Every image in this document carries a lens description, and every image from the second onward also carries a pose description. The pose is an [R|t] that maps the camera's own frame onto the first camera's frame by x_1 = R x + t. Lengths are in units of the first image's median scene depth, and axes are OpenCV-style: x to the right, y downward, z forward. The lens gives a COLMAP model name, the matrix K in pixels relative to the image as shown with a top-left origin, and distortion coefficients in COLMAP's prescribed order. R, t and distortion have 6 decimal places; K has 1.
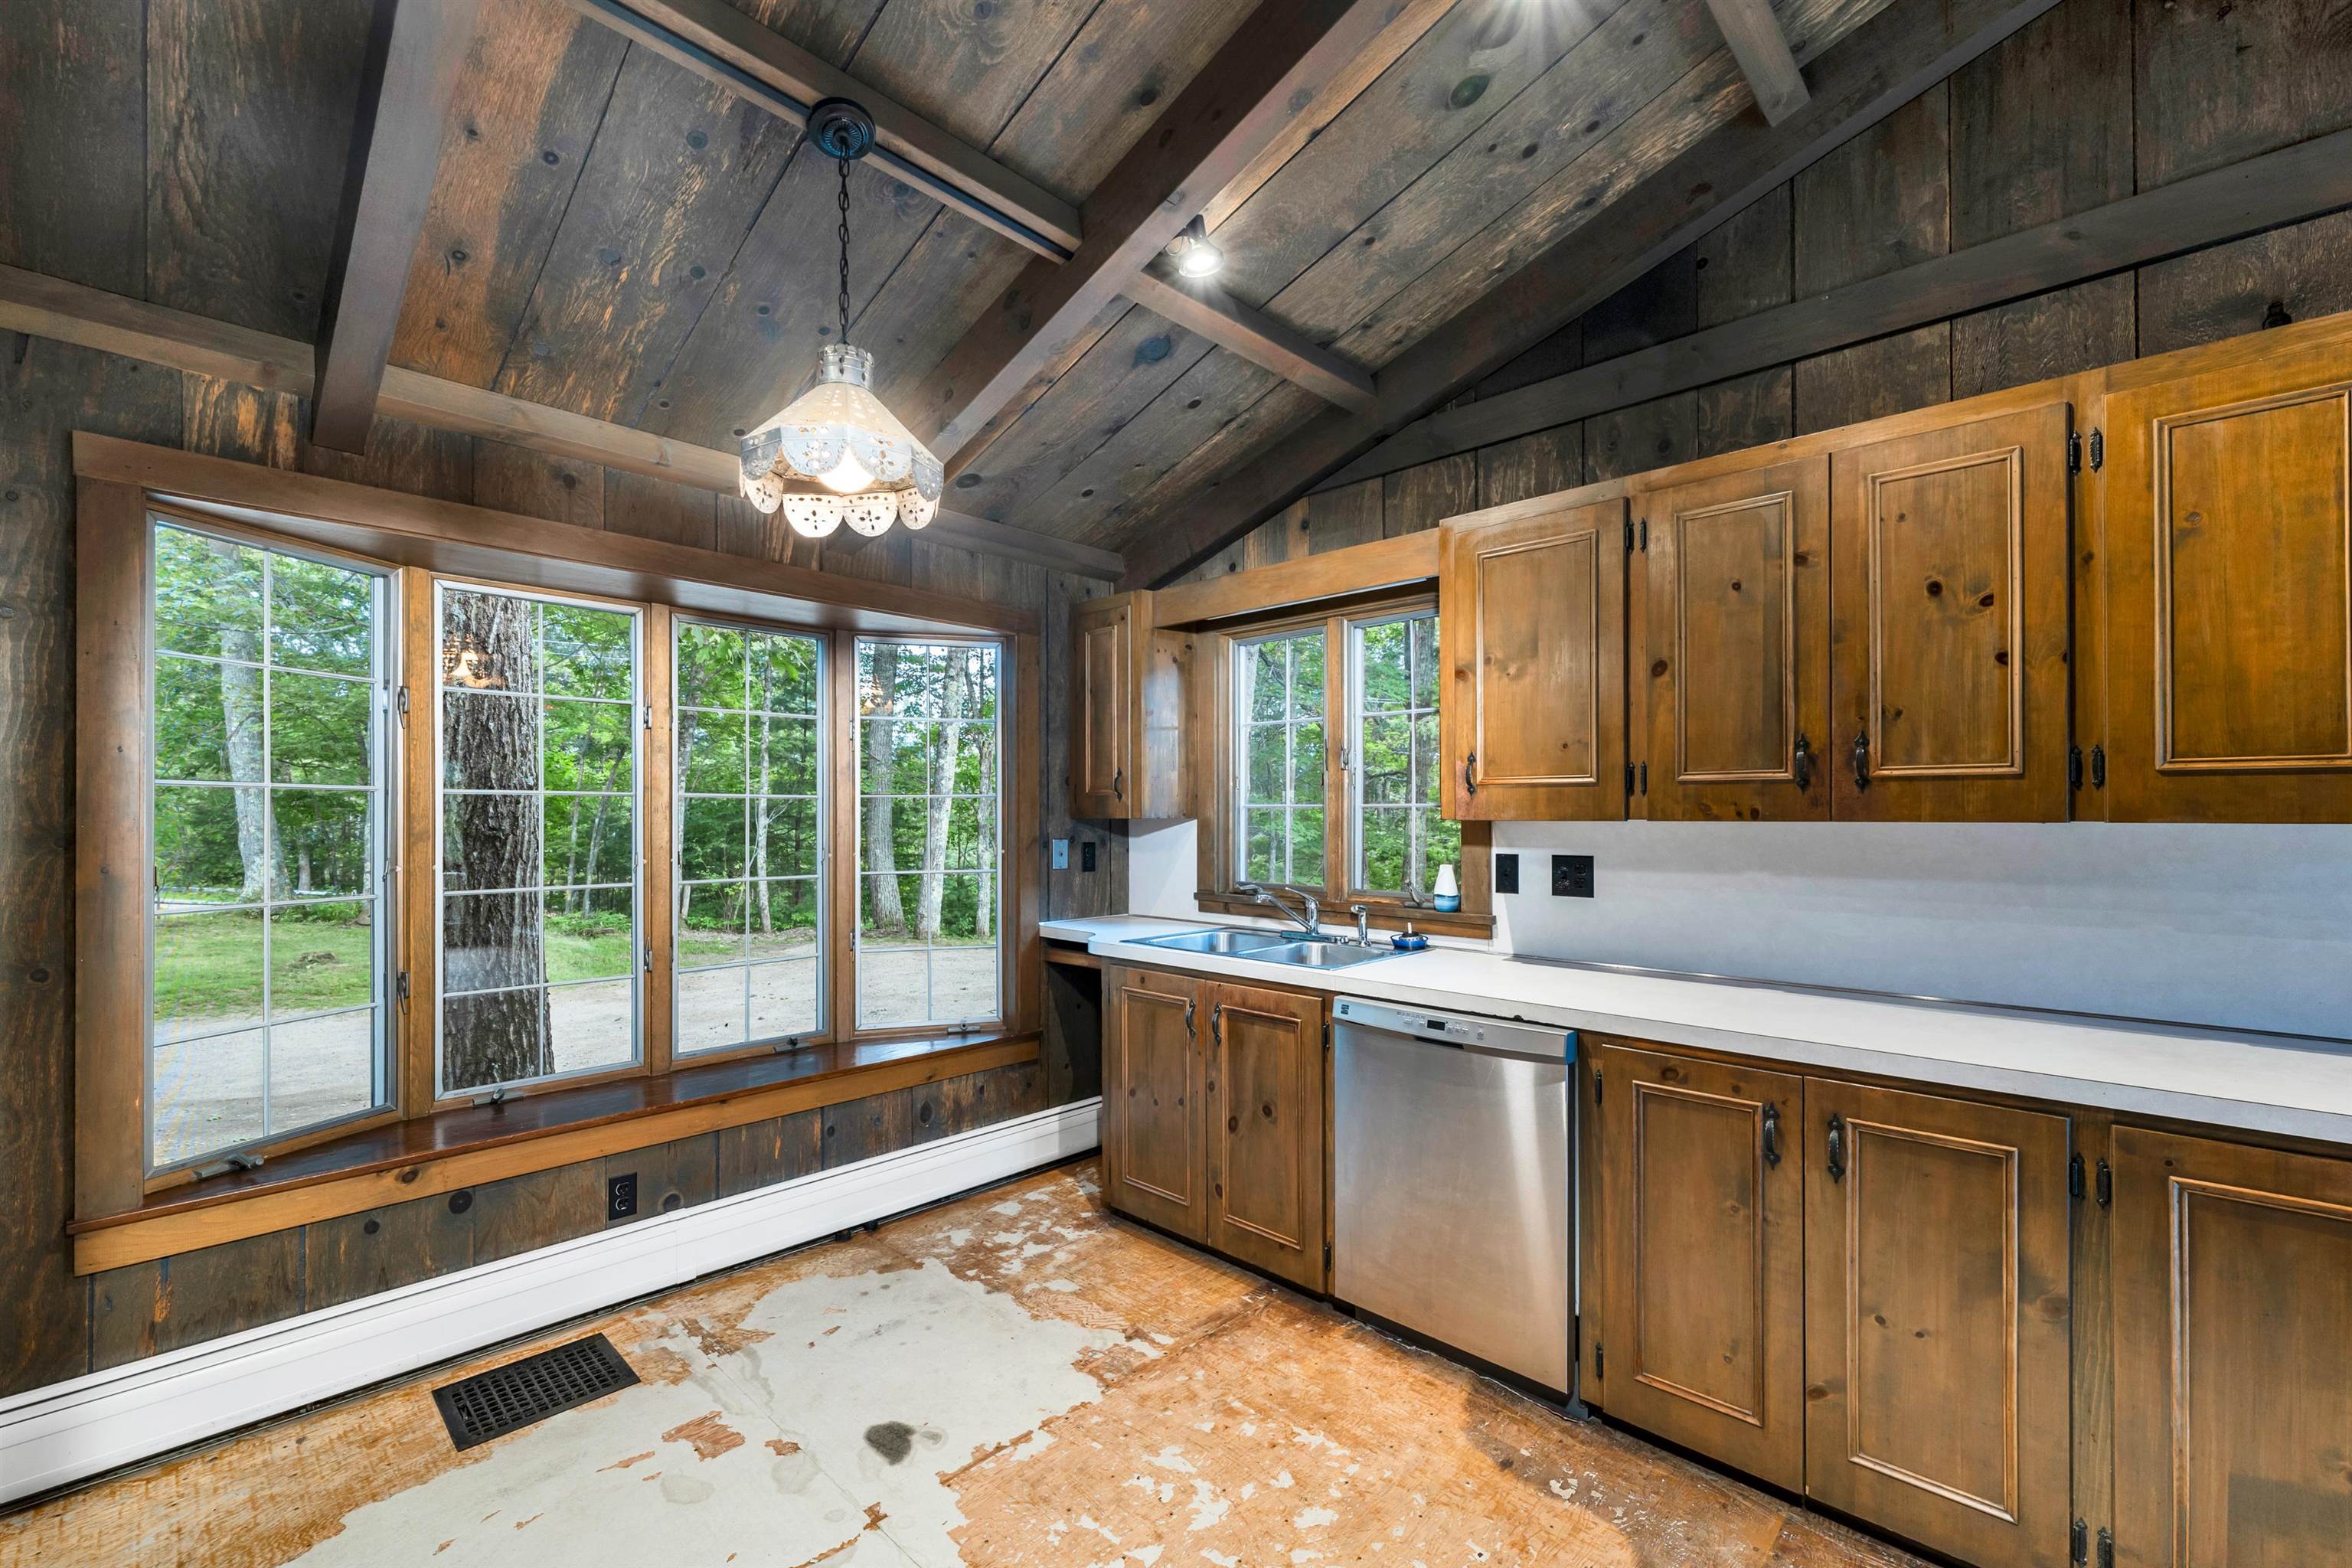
lens RADIAL K [[981.8, 0, 1171.2], [0, 981.8, 808.9], [0, 0, 1]] dist [-0.000307, -0.000047]
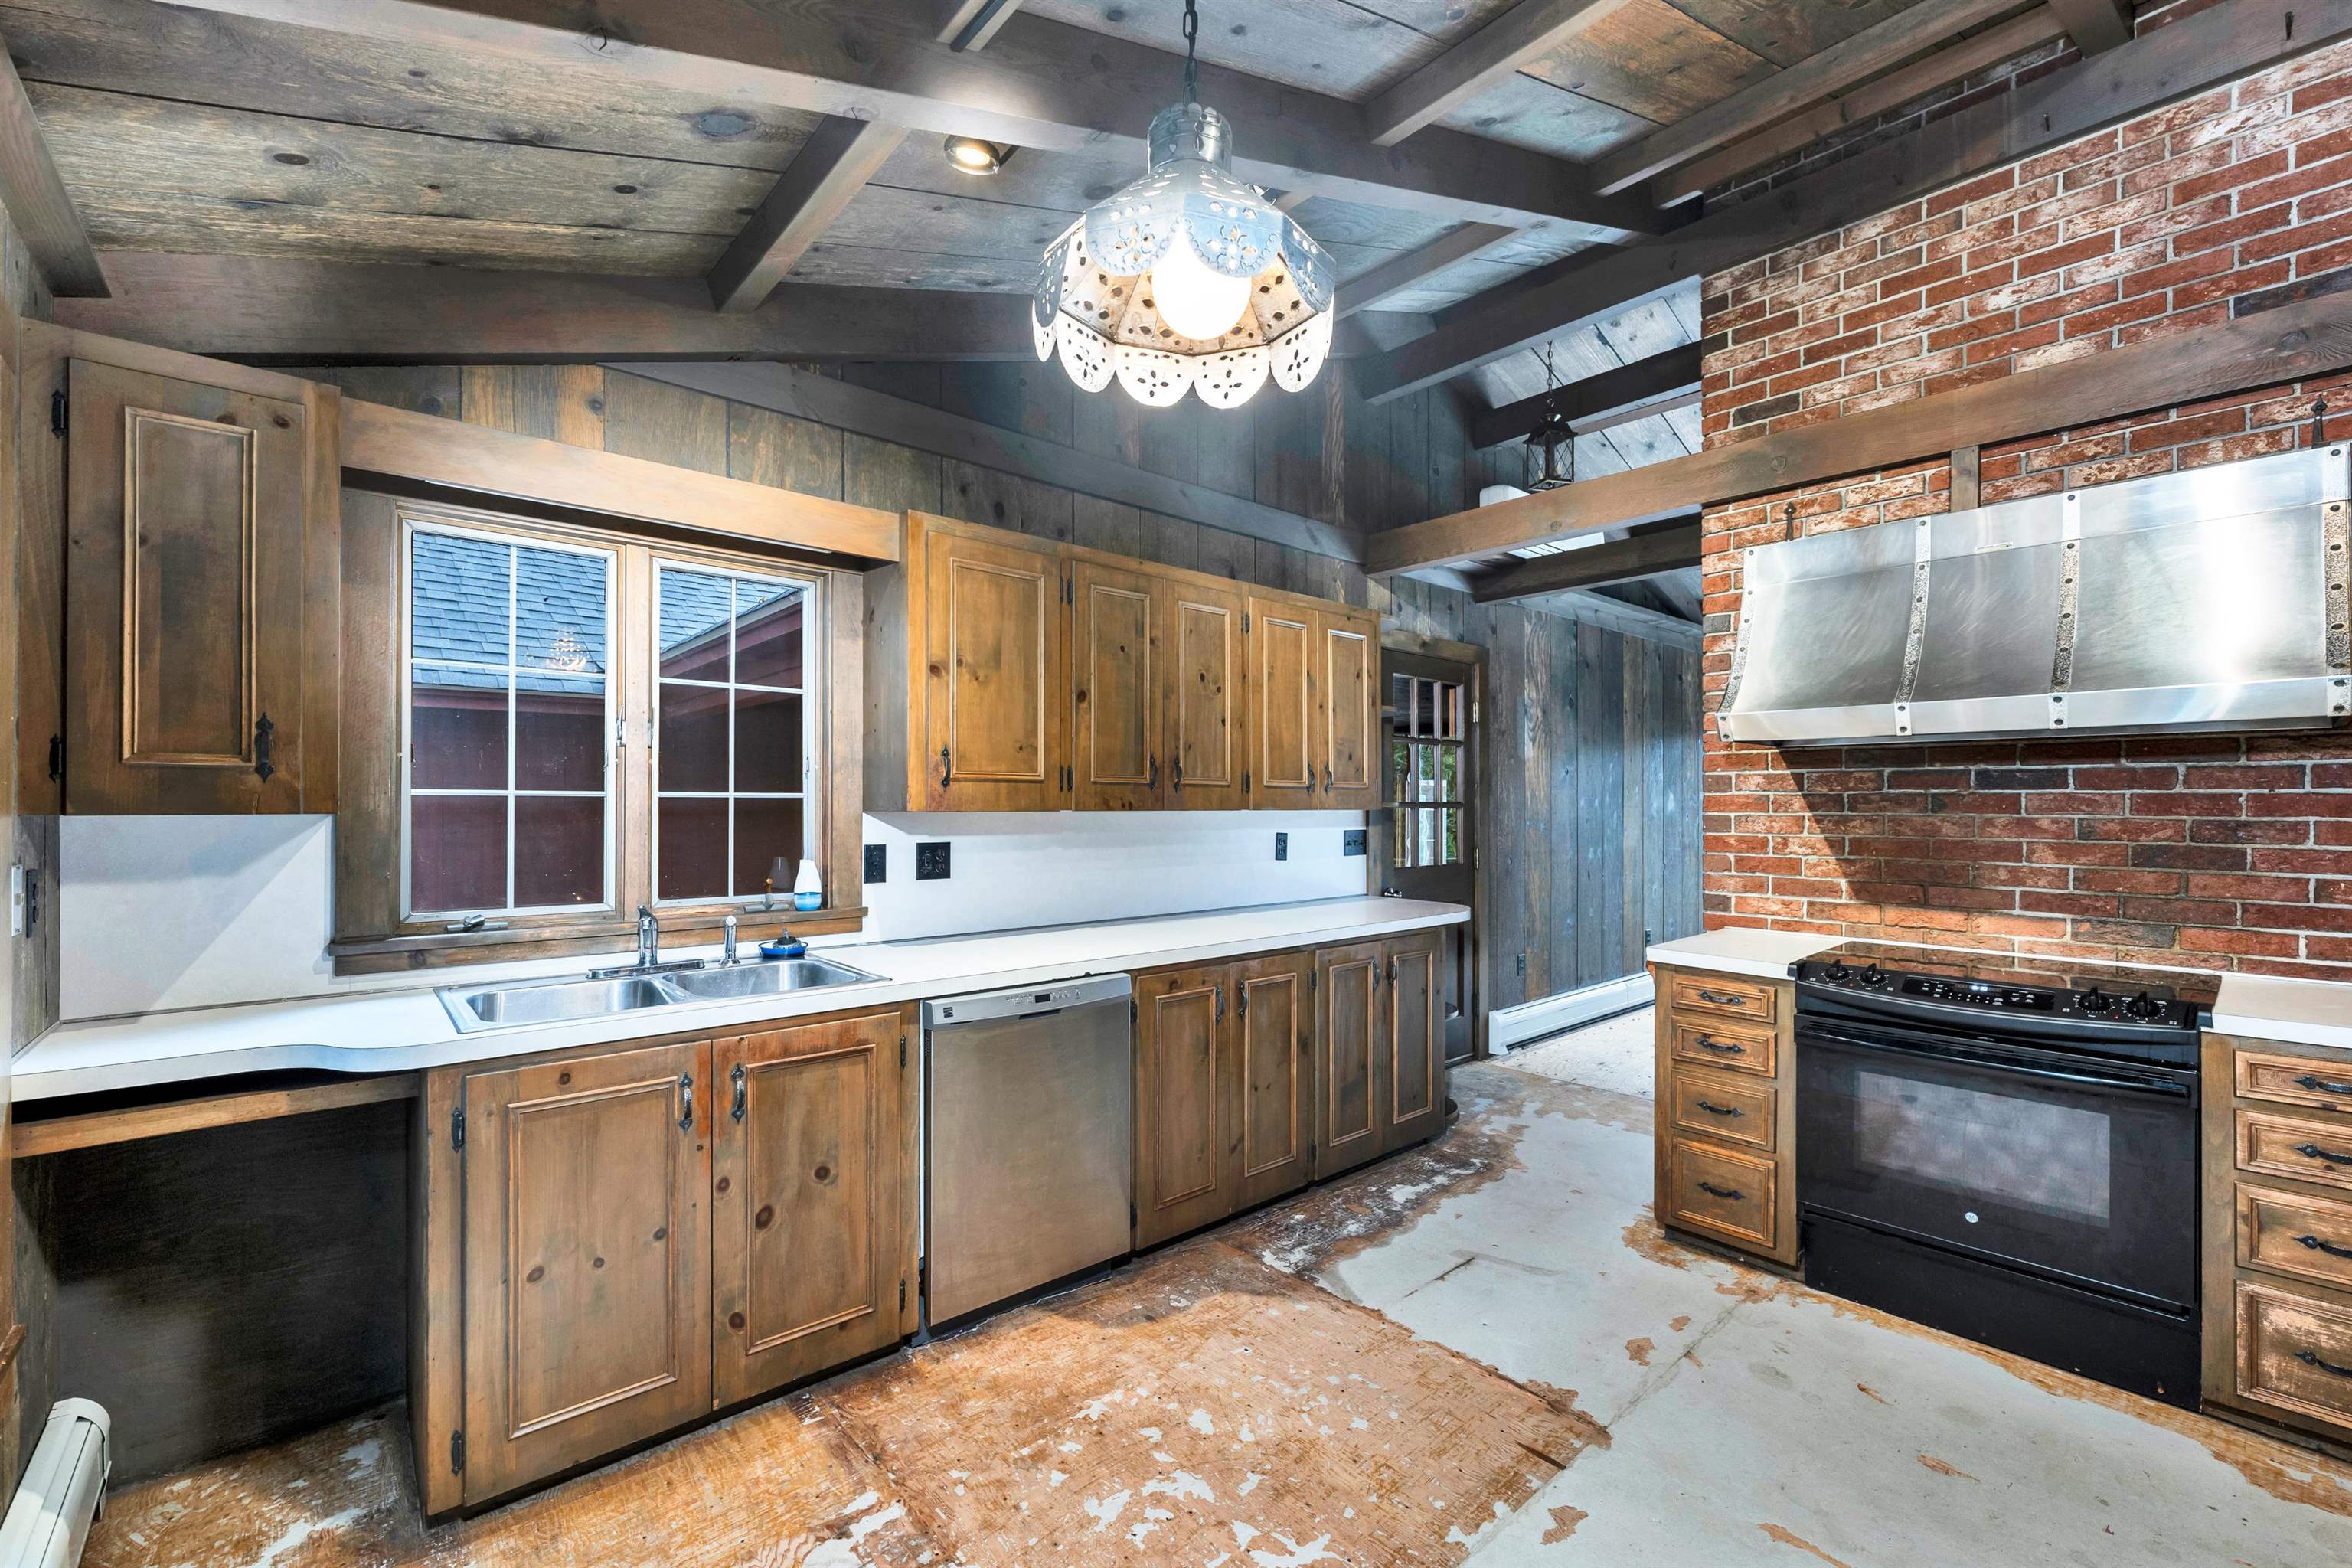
lens RADIAL K [[965.0, 0, 1176.6], [0, 965.0, 800.2], [0, 0, 1]] dist [0.003604, 0.000179]
pose [[0.081533, 0.002908, 0.996666, -0.718311], [-0.008264, 0.999963, -0.002241, -0.000394], [-0.996636, -0.008054, 0.081554, 0.689589]]
